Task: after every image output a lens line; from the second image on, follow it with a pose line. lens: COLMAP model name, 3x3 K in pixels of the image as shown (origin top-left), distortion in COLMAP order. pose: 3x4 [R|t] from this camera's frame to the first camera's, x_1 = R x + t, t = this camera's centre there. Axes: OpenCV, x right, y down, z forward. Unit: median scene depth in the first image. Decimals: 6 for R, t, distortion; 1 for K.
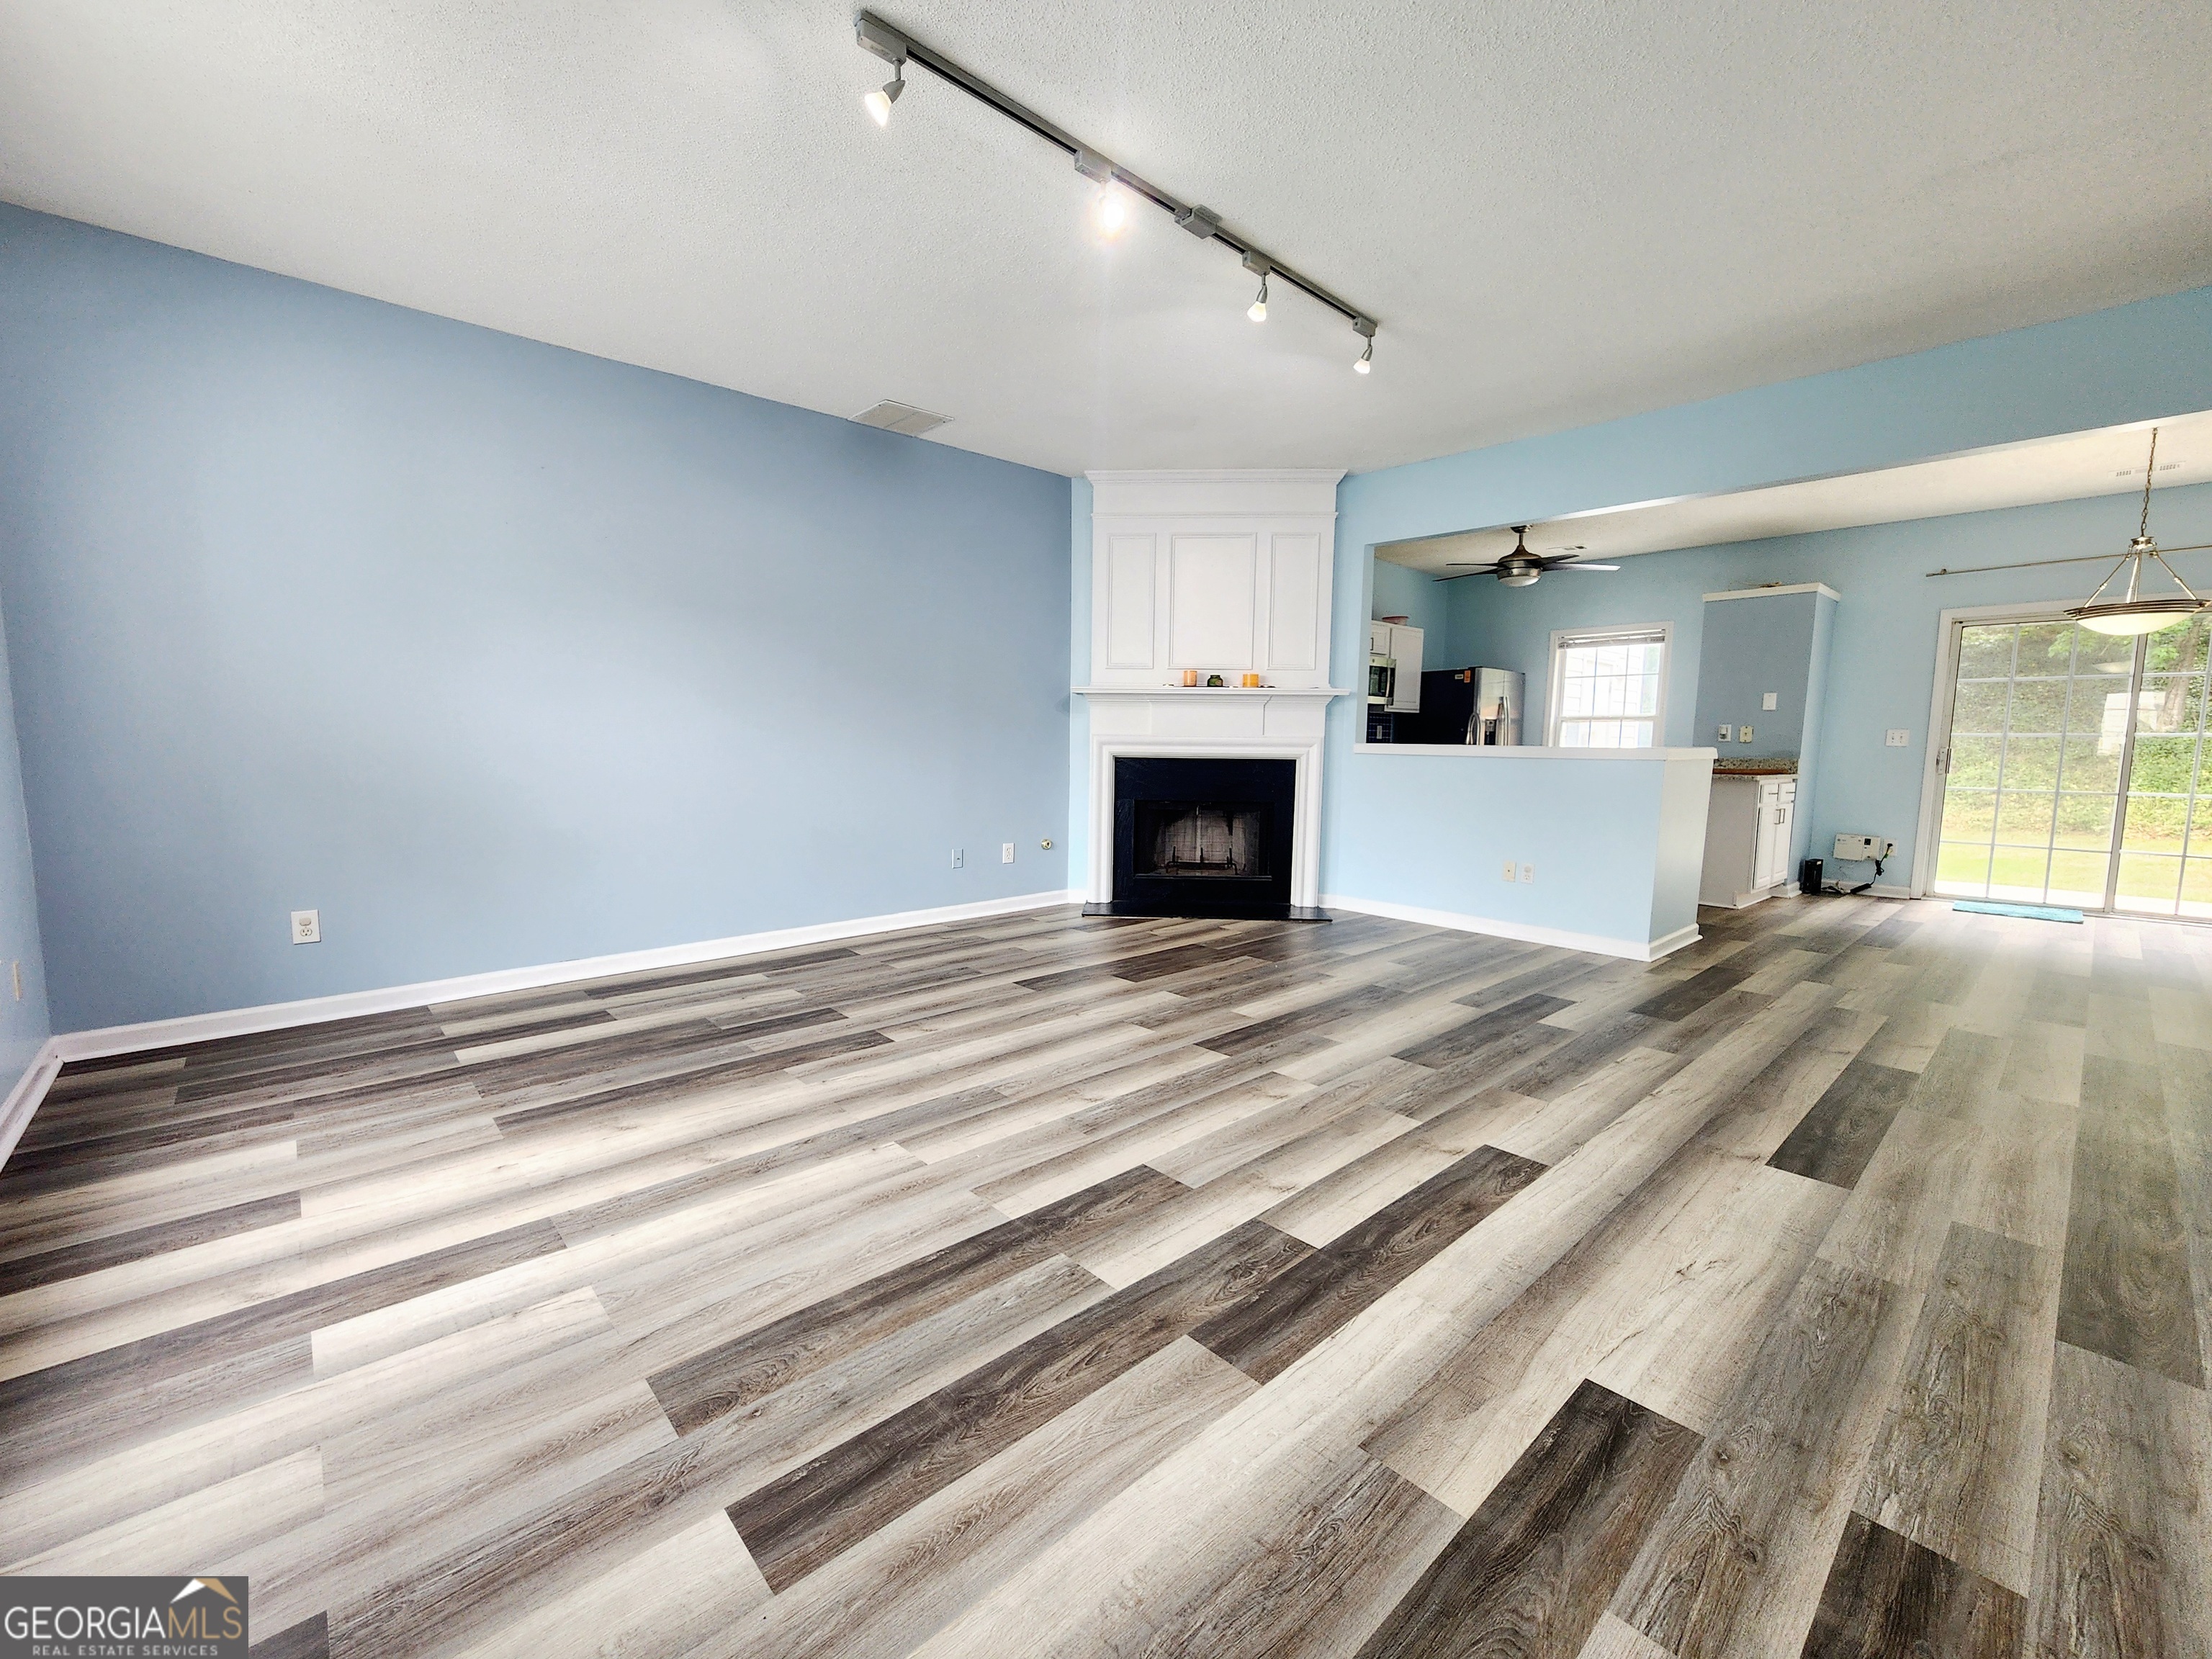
lens RADIAL K [[921.5, 0, 1094.7], [0, 921.5, 829.9], [0, 0, 1]] dist [0.000848, -0.000422]
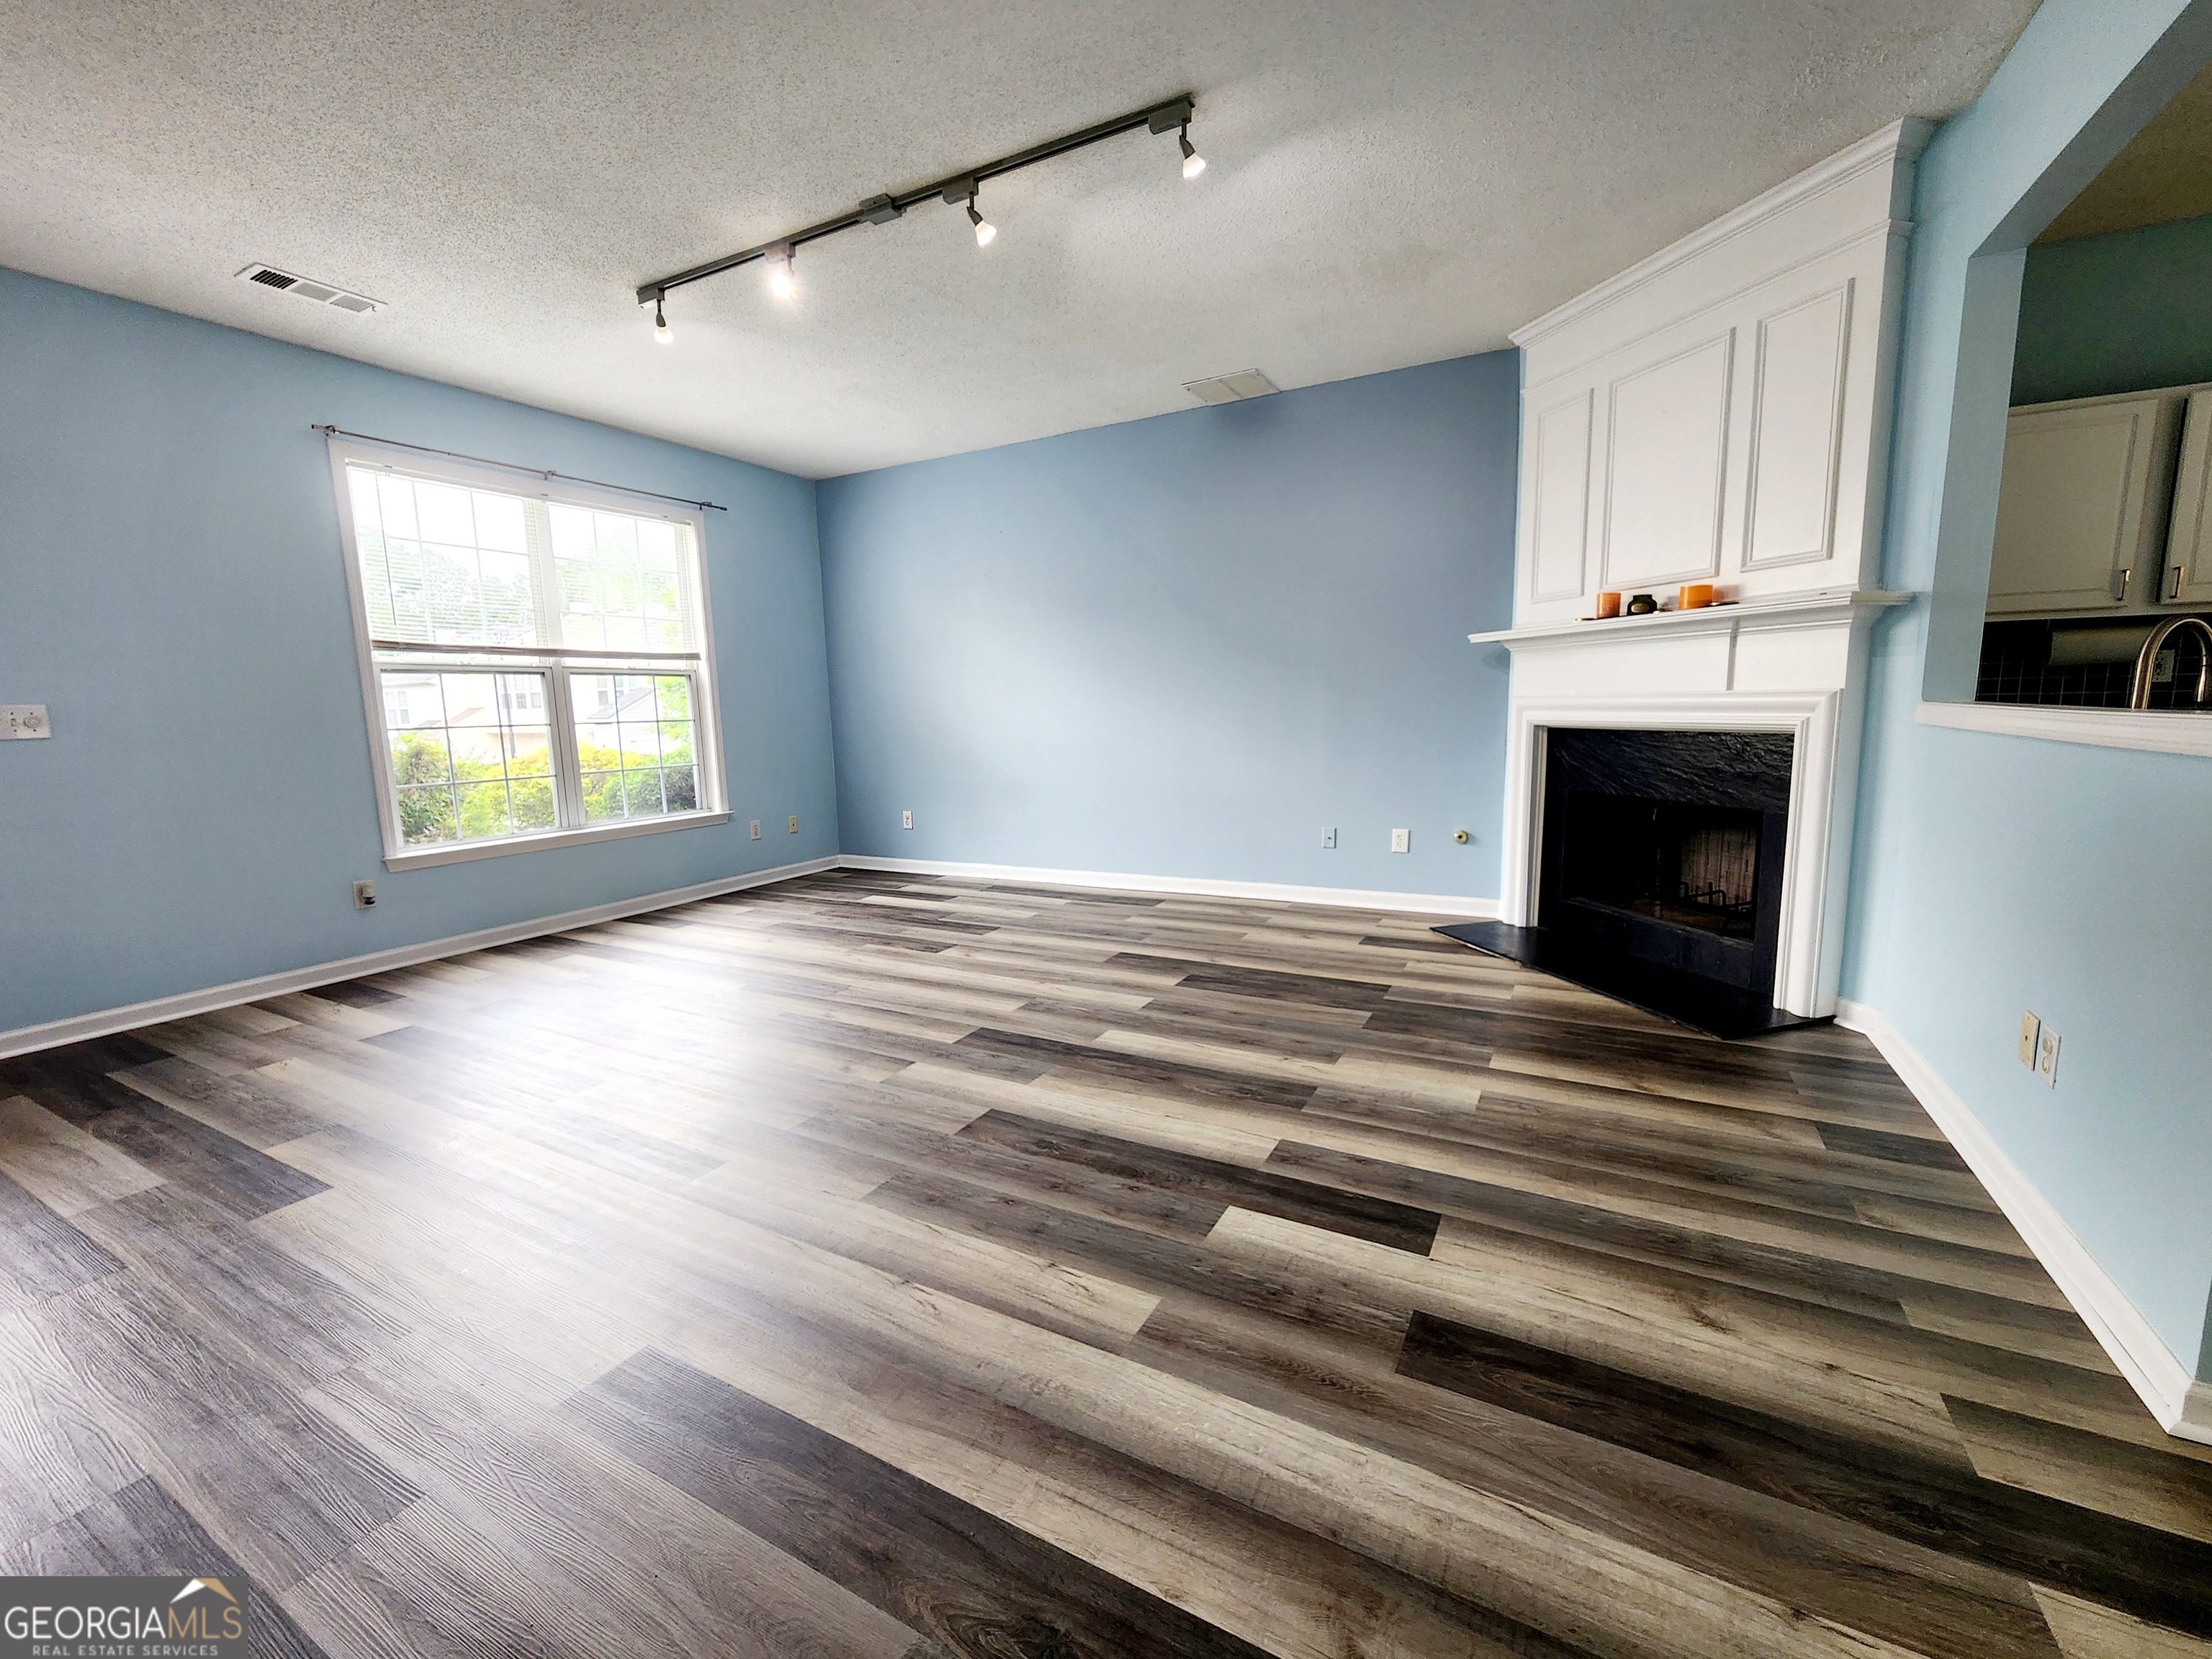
lens RADIAL K [[921.5, 0, 1092.1], [0, 921.5, 830.8], [0, 0, 1]] dist [0.000848, -0.000422]
pose [[0.318629, 0.114139, -0.940982, 0.911555], [-0.066970, 0.992954, 0.097767, -0.070761], [0.945511, 0.031866, 0.324028, 0.681307]]
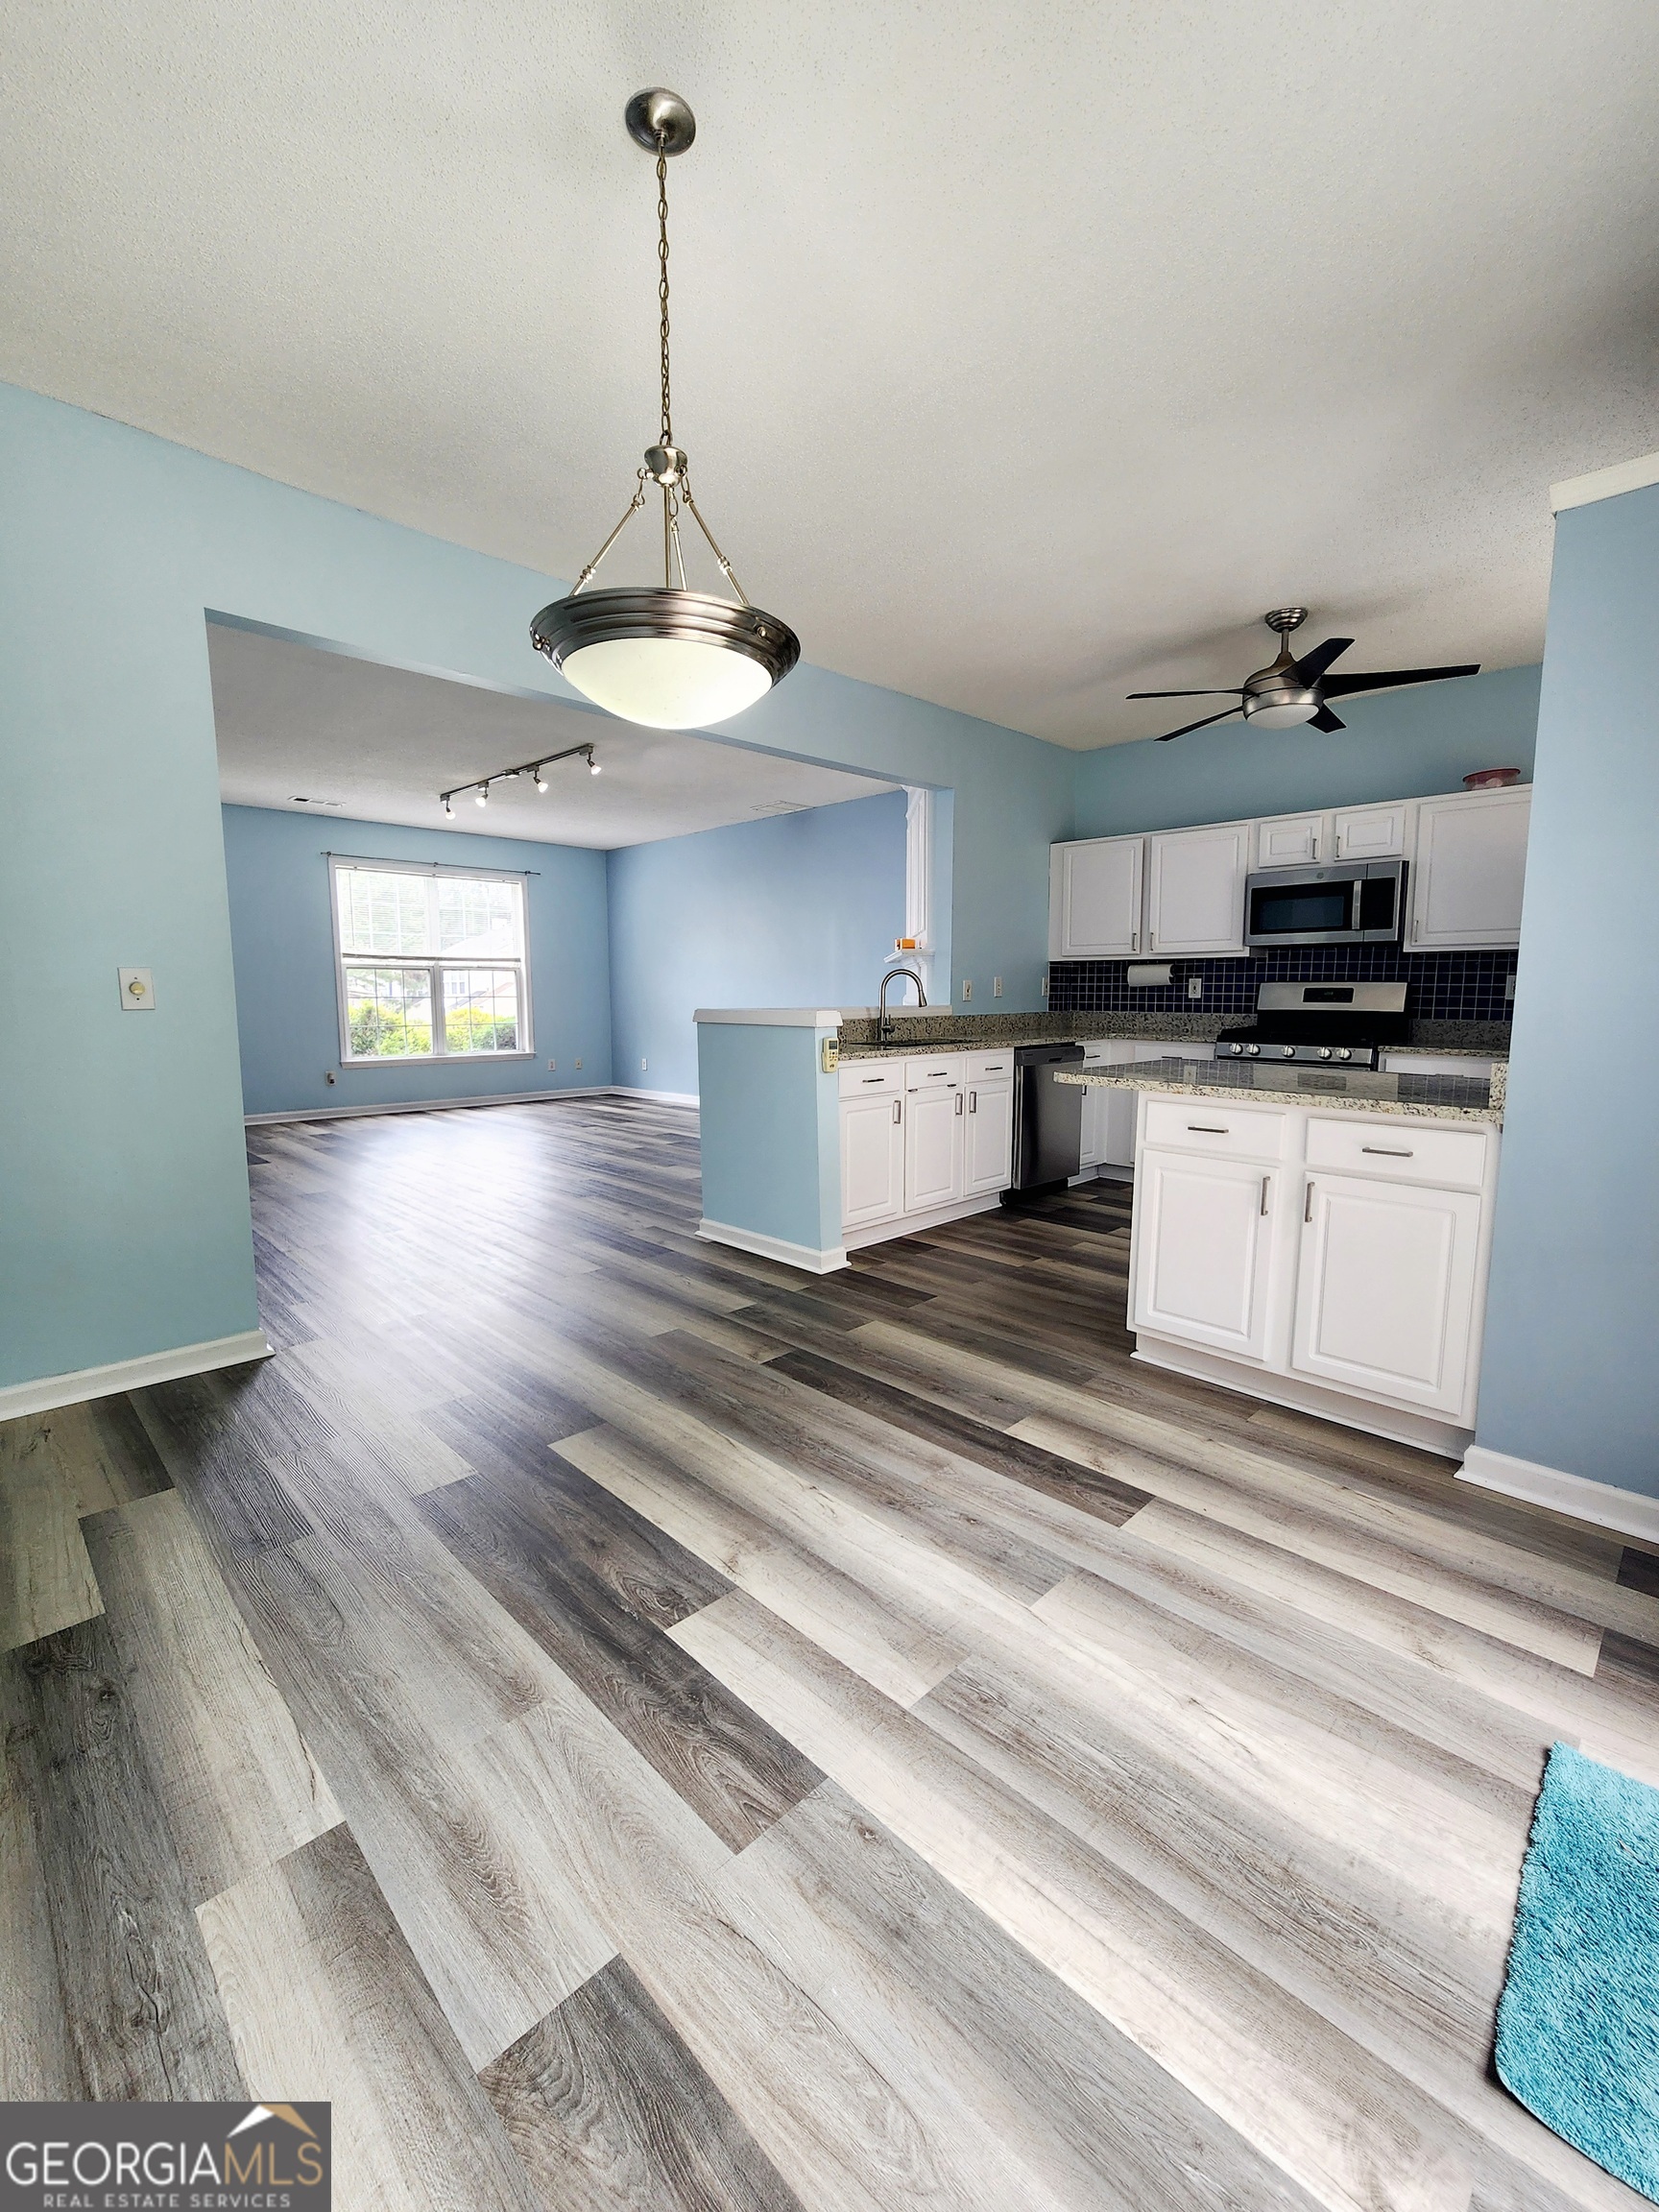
lens RADIAL K [[921.5, 0, 836.6], [0, 921.5, 1109.0], [0, 0, 1]] dist [0.000848, -0.000422]
pose [[0.044400, 0.120054, -0.991774, 1.467873], [-0.099403, 0.988357, 0.115191, -0.107598], [0.994056, 0.093471, 0.055817, 1.043587]]
